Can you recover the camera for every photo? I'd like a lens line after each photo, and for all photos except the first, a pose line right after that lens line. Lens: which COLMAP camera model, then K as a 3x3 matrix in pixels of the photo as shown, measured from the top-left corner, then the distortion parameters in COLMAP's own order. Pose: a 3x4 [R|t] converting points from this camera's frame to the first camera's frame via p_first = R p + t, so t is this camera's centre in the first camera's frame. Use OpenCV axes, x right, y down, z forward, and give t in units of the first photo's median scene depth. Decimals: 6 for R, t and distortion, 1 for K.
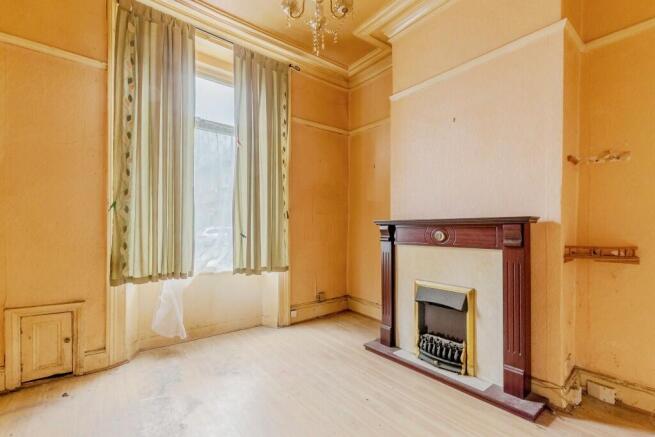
lens RADIAL K [[295.9, 0, 326.8], [0, 295.9, 234.5], [0, 0, 1]] dist [0.007692, -0.000497]
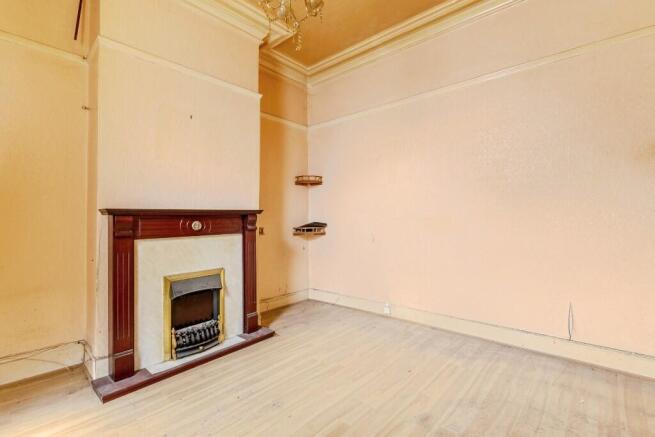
lens RADIAL K [[295.9, 0, 327.1], [0, 295.9, 214.3], [0, 0, 1]] dist [0.007692, -0.000497]
pose [[-0.182615, 0.009620, 0.983137, -0.665871], [0.027567, 0.999609, -0.004660, -0.016472], [-0.982798, 0.026251, -0.182809, 0.677387]]
